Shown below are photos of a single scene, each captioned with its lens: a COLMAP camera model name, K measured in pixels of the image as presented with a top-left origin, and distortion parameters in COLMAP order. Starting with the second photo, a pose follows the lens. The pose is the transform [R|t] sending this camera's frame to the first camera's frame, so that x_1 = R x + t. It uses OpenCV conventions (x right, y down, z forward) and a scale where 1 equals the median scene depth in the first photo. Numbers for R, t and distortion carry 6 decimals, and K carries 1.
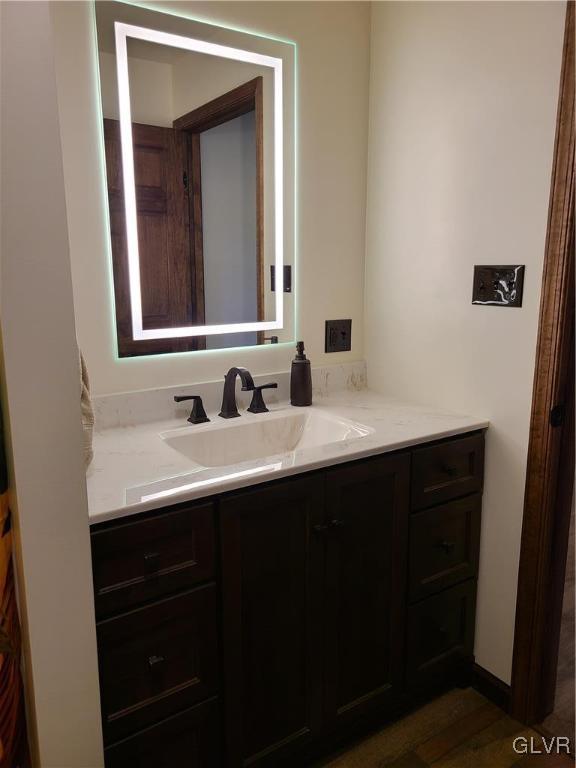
lens RADIAL K [[580.5, 0, 285.7], [0, 580.5, 370.2], [0, 0, 1]] dist [0.061242, -0.041154]
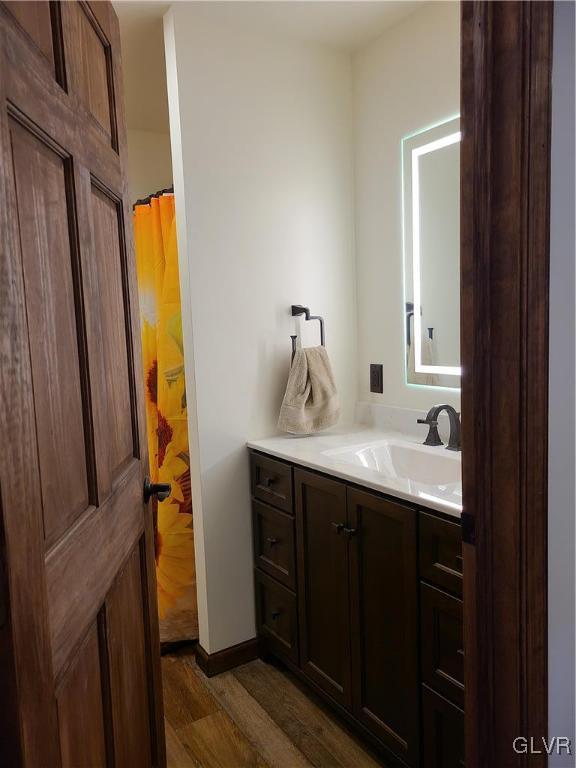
lens RADIAL K [[580.5, 0, 285.7], [0, 580.5, 370.2], [0, 0, 1]] dist [0.061242, -0.041154]
pose [[0.003038, 0.097159, -0.995264, 1.074411], [-0.146279, 0.984606, 0.095672, -0.139761], [0.989239, 0.145295, 0.017204, 0.679865]]
